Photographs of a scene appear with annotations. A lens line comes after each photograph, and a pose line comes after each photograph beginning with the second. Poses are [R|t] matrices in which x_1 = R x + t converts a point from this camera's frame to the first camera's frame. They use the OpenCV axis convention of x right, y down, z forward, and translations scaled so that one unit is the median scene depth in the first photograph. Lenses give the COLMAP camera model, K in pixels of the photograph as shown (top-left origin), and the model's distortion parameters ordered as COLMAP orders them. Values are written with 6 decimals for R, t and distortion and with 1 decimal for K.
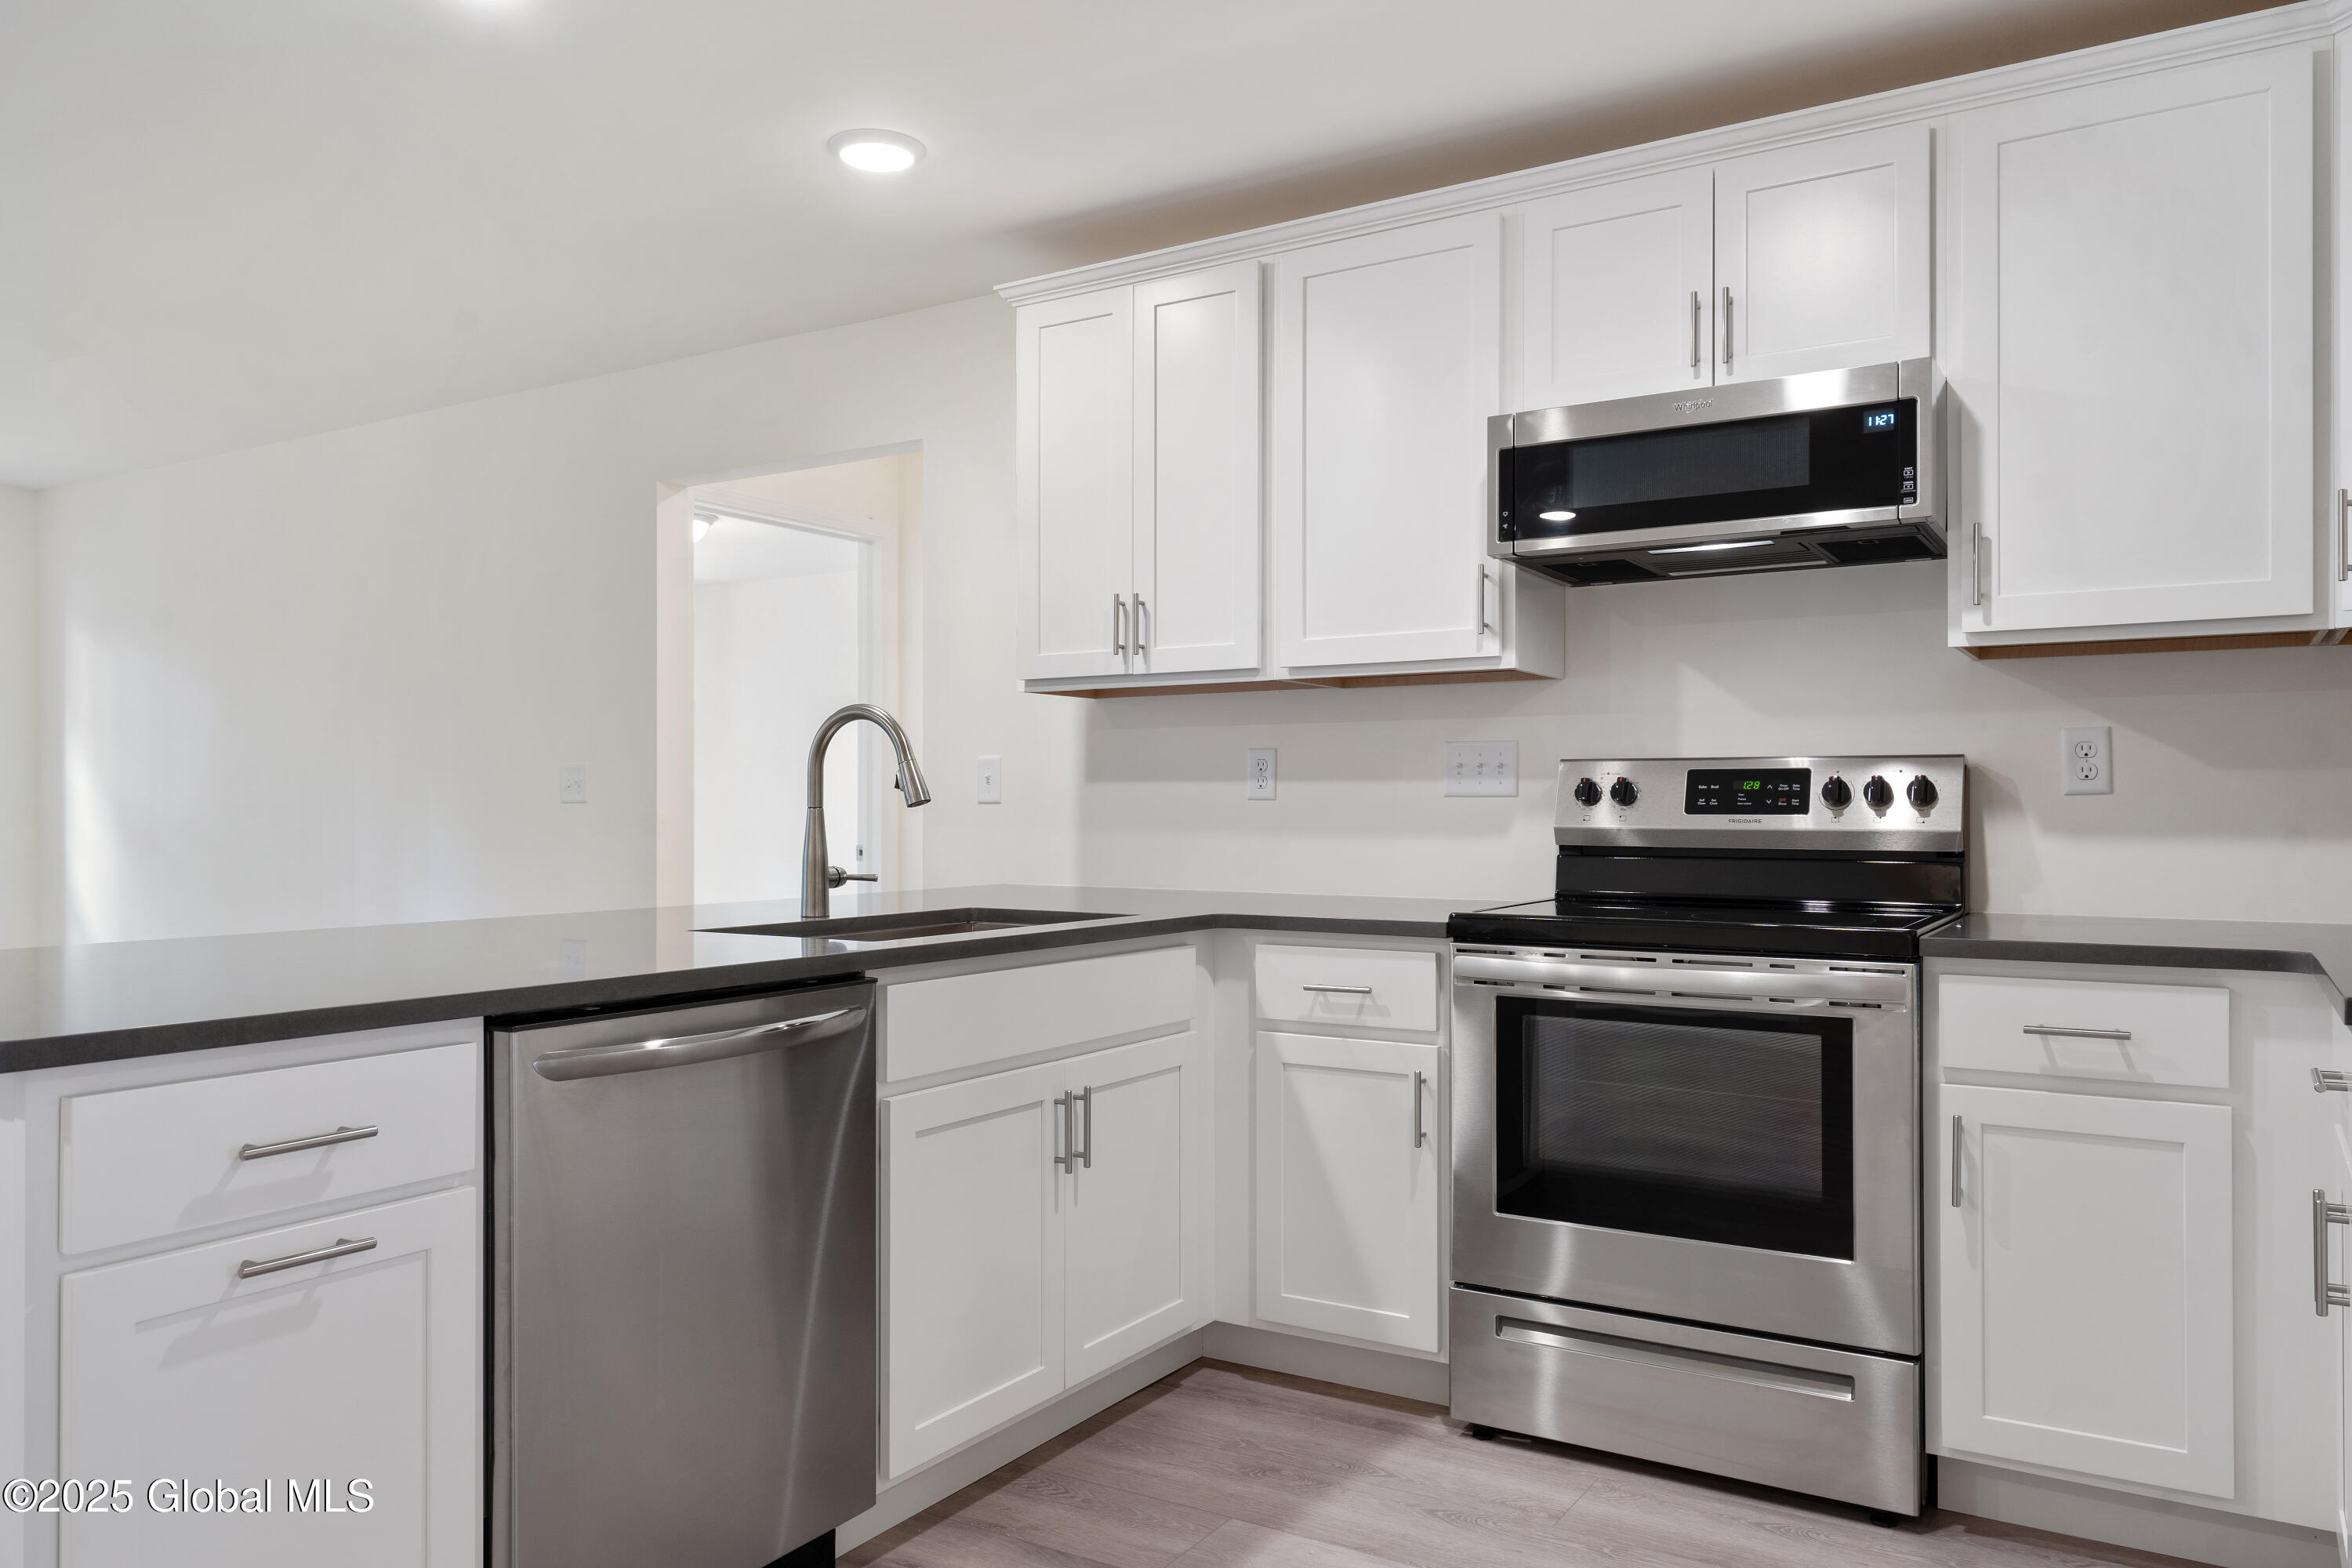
lens RADIAL K [[1684.3, 0, 1176.7], [0, 1684.3, 855.9], [0, 0, 1]] dist [0.001633, 0.000119]
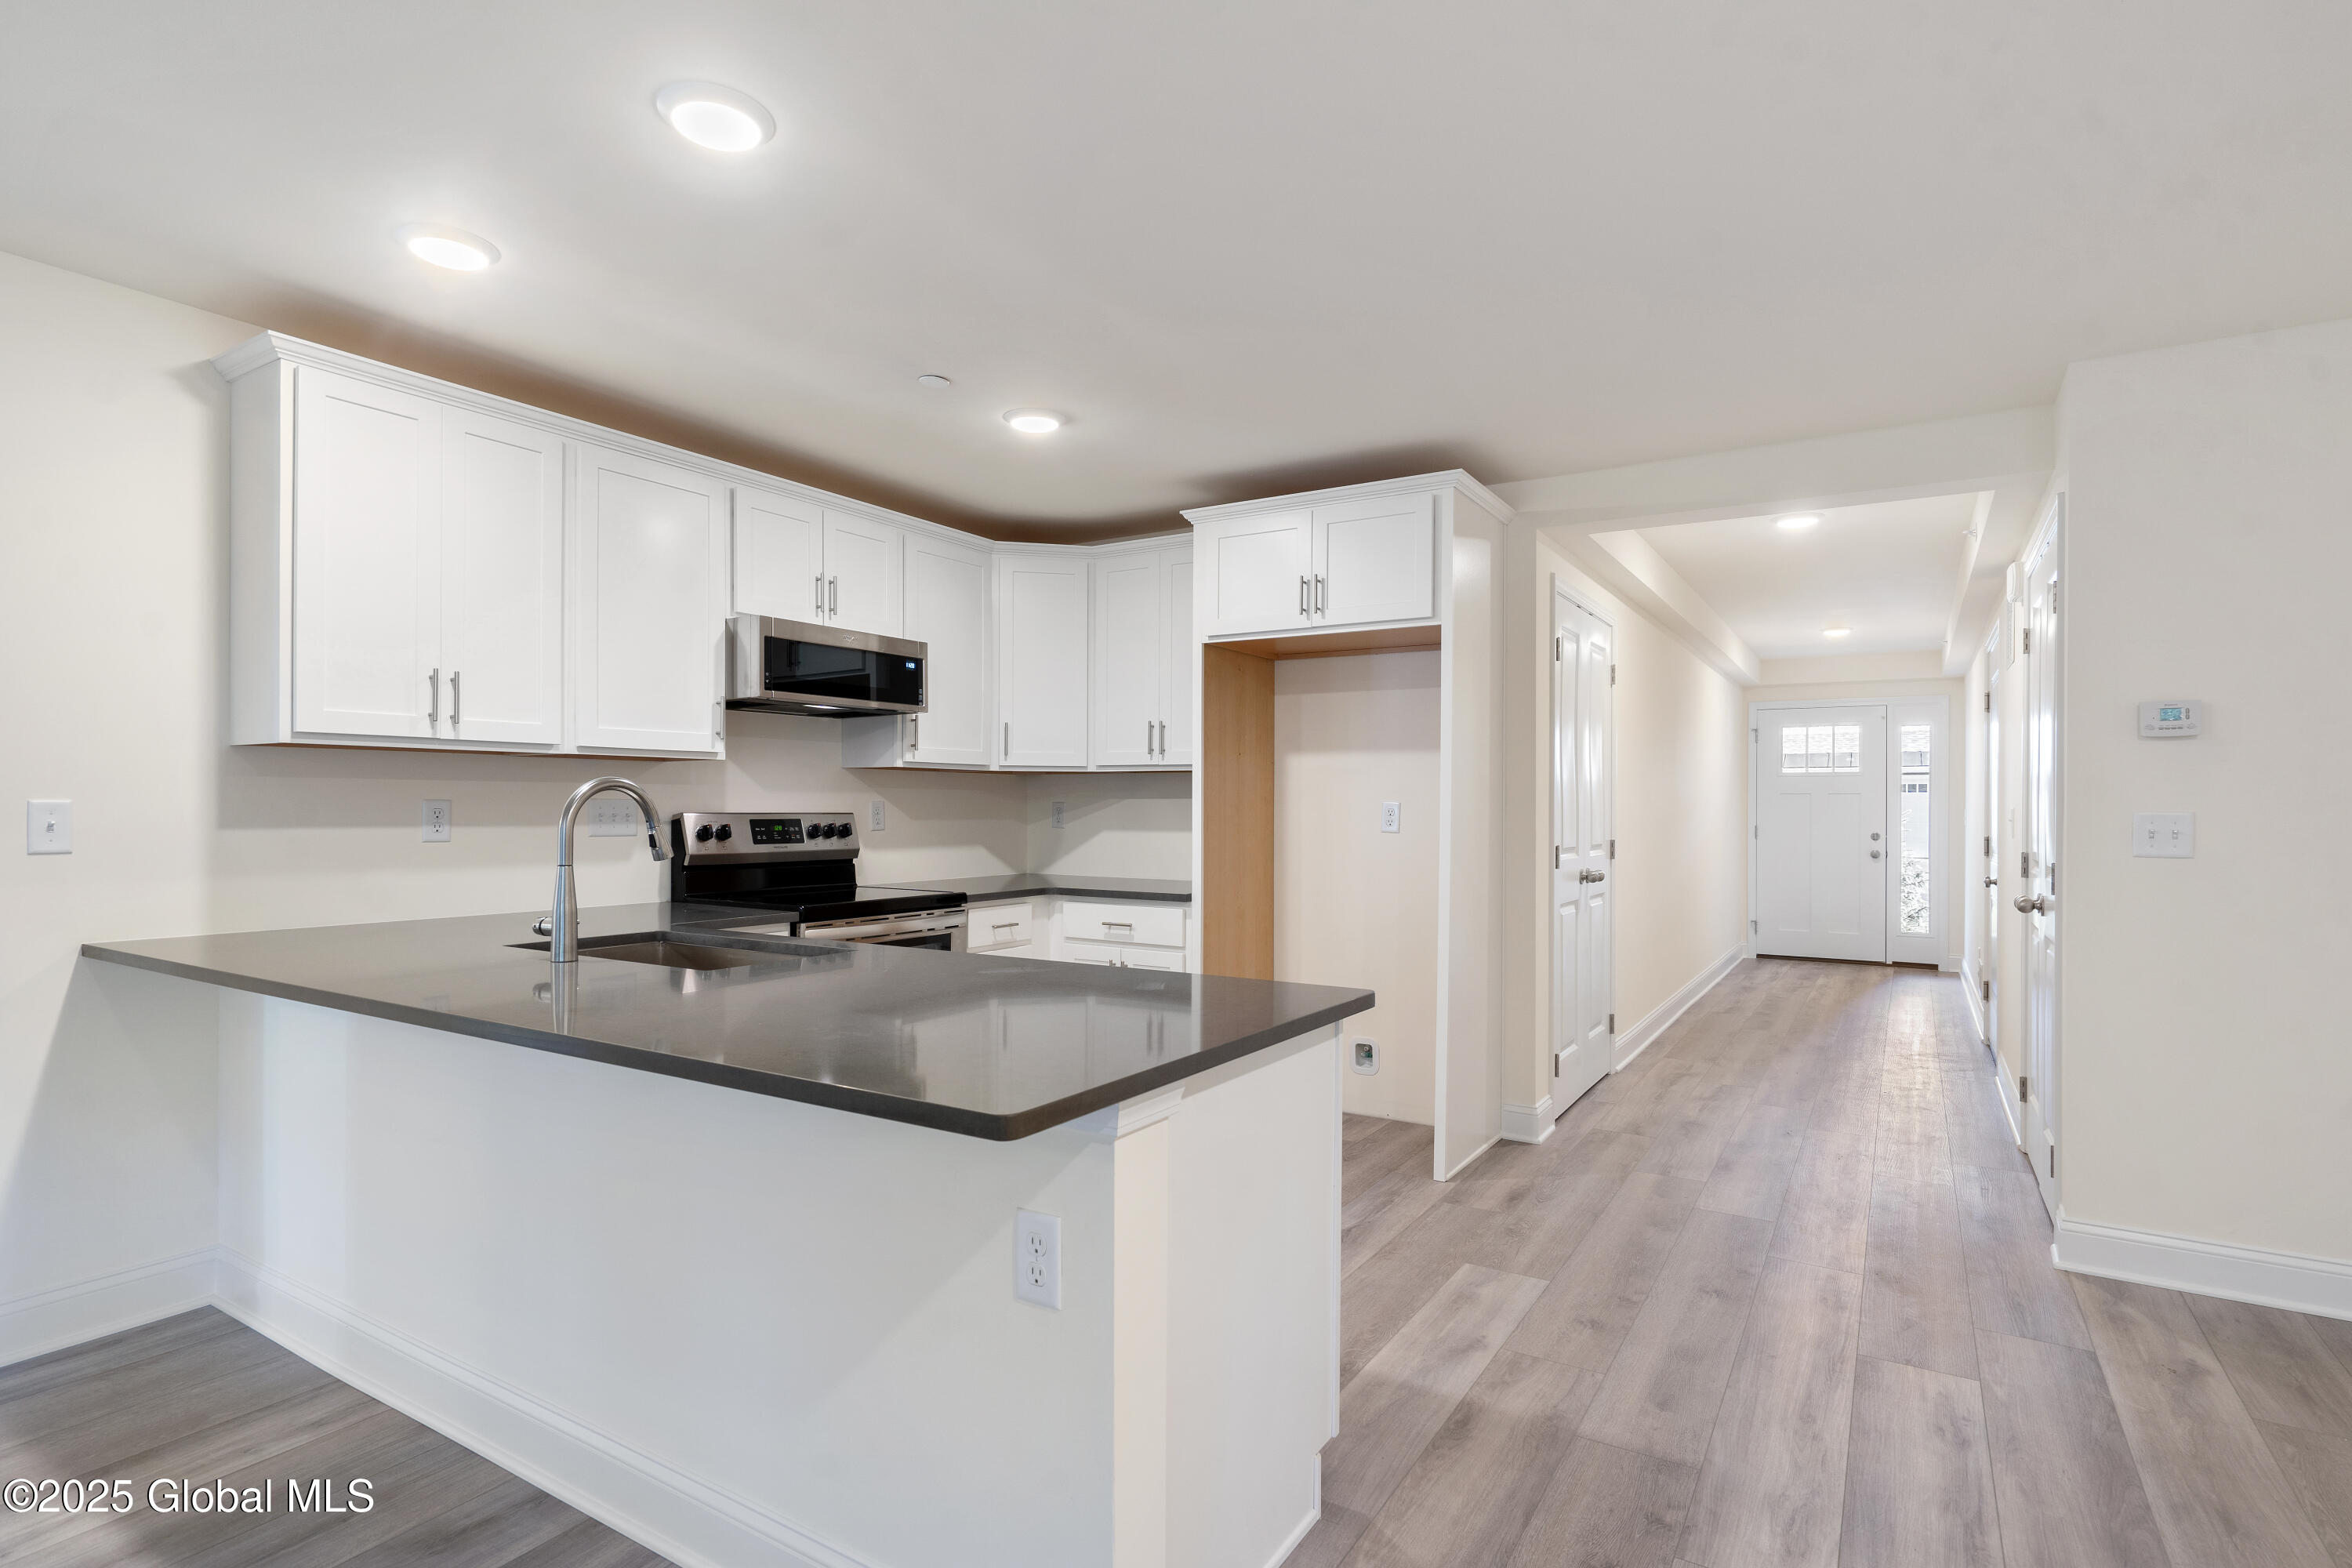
lens RADIAL K [[1173.0, 0, 1170.8], [0, 1173.0, 799.4], [0, 0, 1]] dist [0.000333, 0.000096]
pose [[0.010320, 0.010664, 0.999890, -0.947226], [0.032271, 0.999419, -0.010992, -0.044793], [-0.999426, 0.032381, 0.009970, 0.543070]]
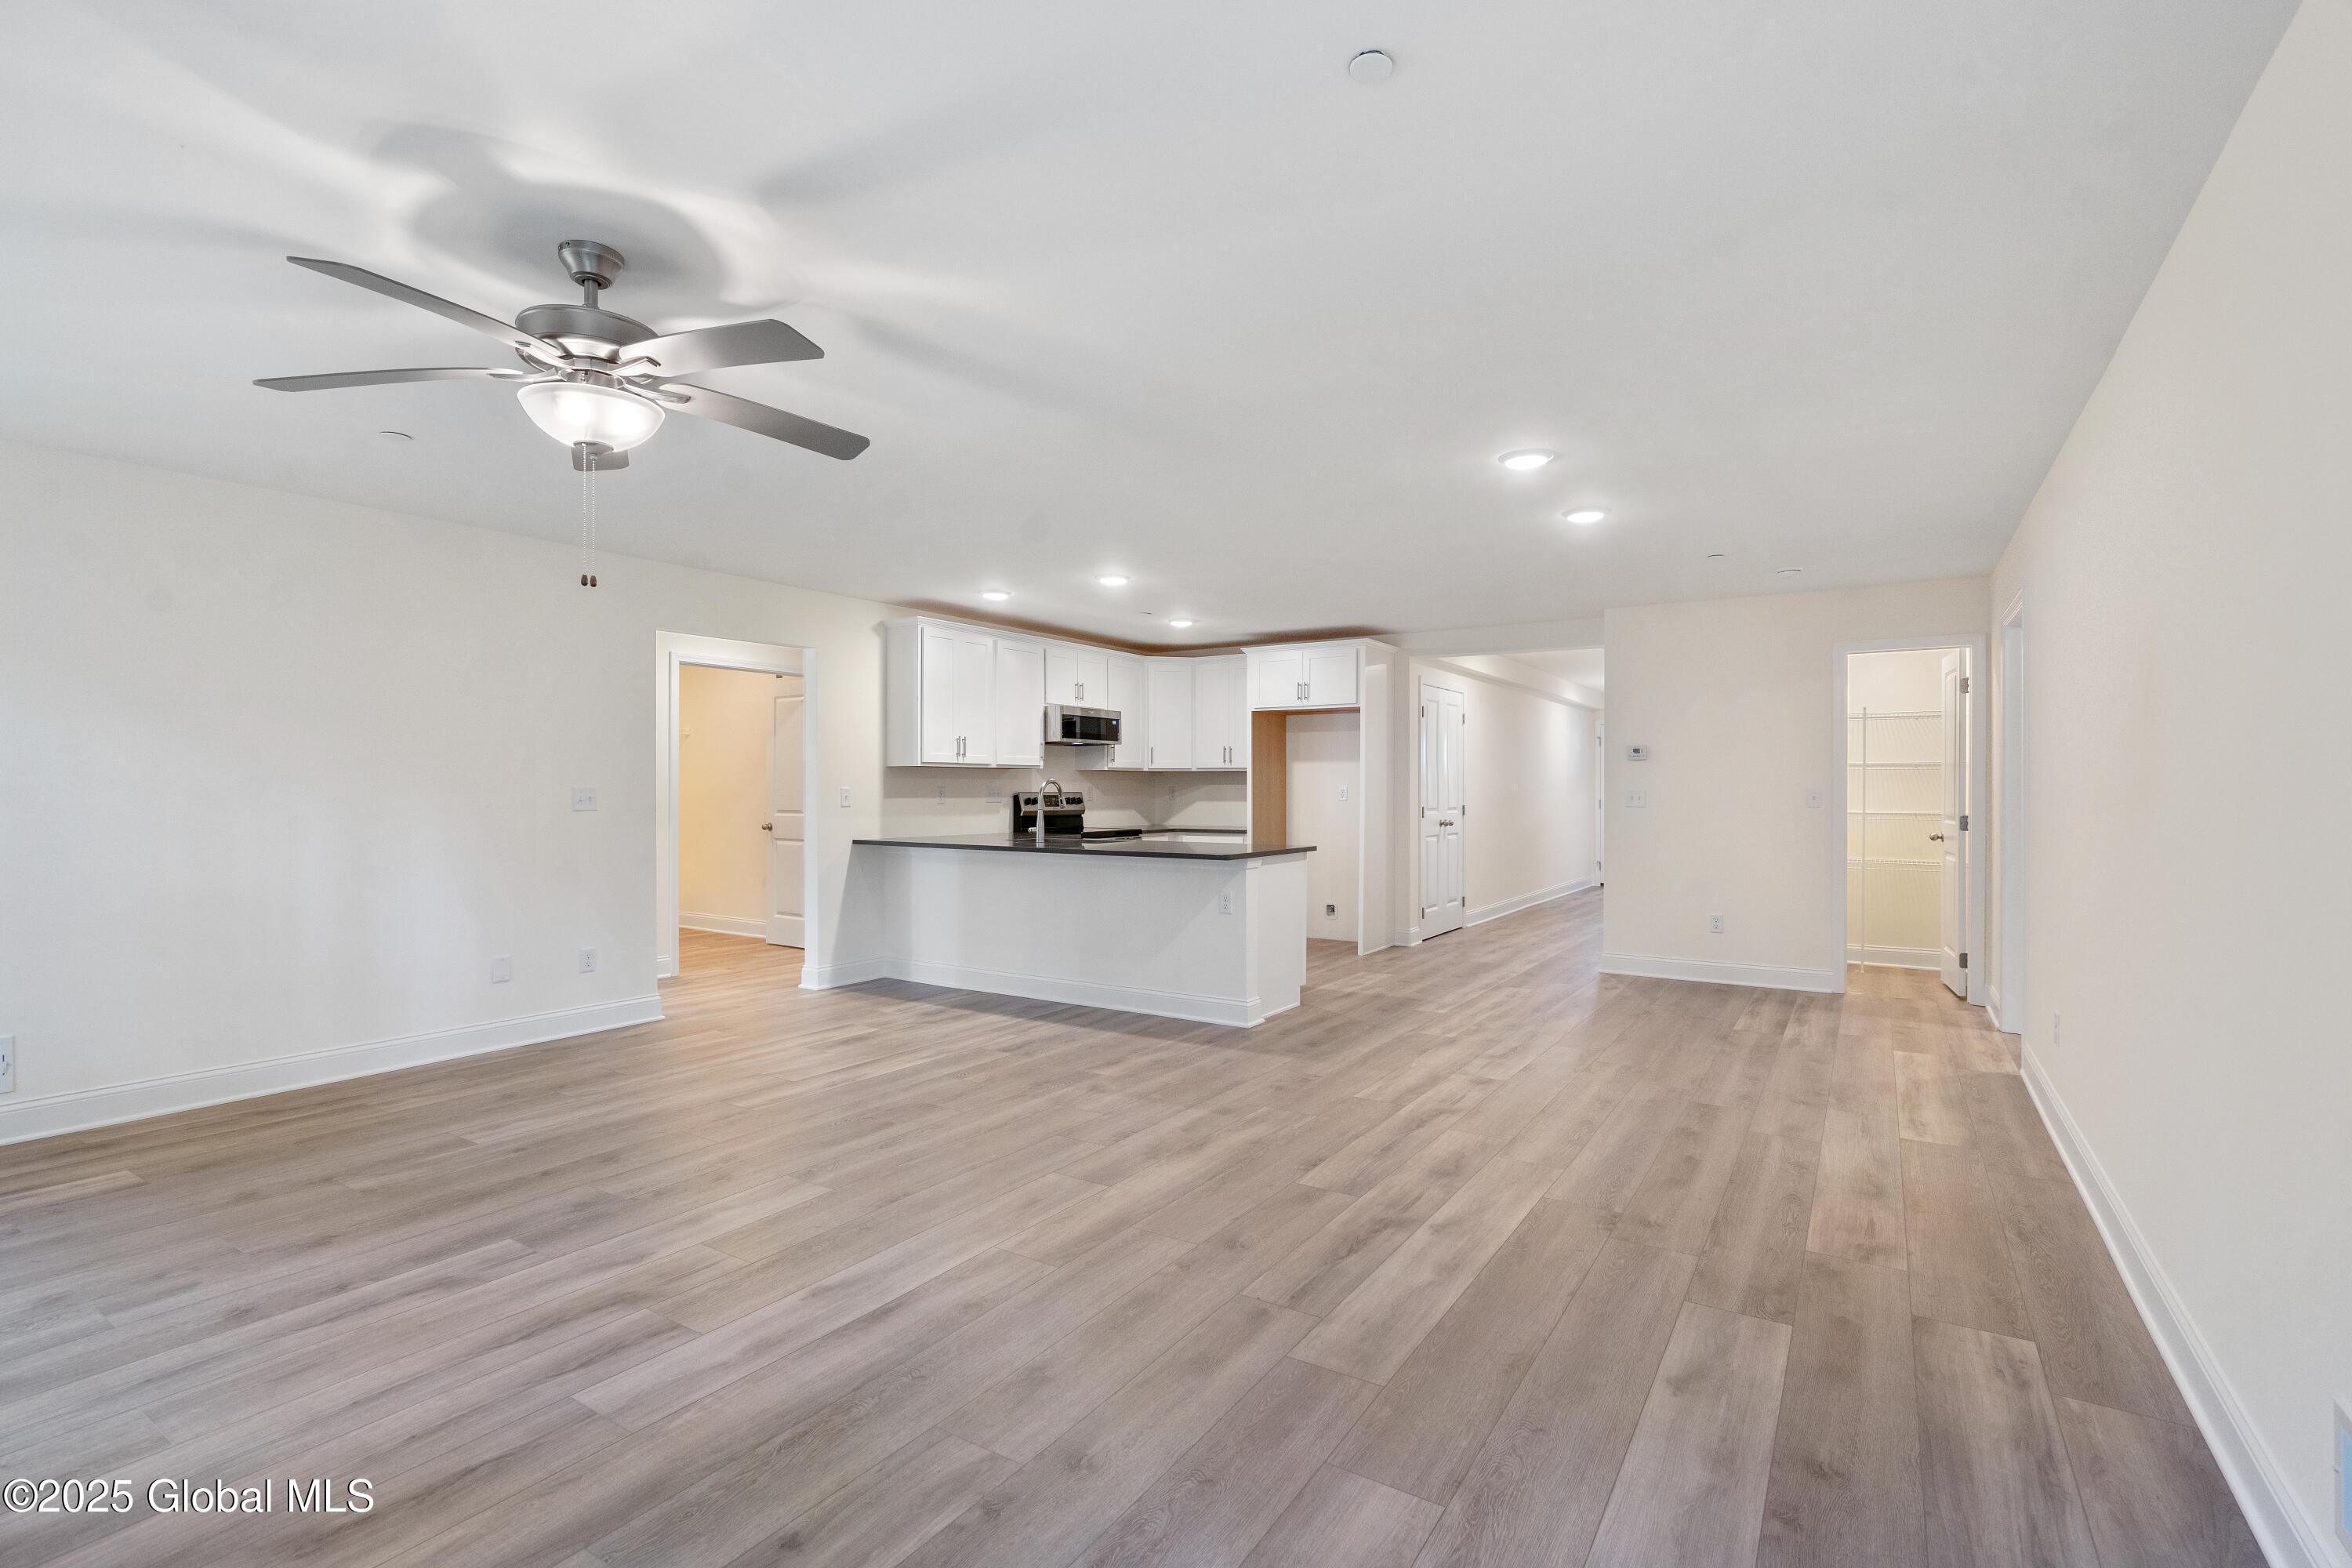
lens RADIAL K [[1095.2, 0, 1176.0], [0, 1095.2, 784.0], [0, 0, 1]] dist [0.000213, 0.000613]
pose [[0.024470, 0.009428, 0.999656, -2.228542], [0.036265, 0.999289, -0.010312, -0.040110], [-0.999043, 0.036505, 0.024110, 0.637560]]
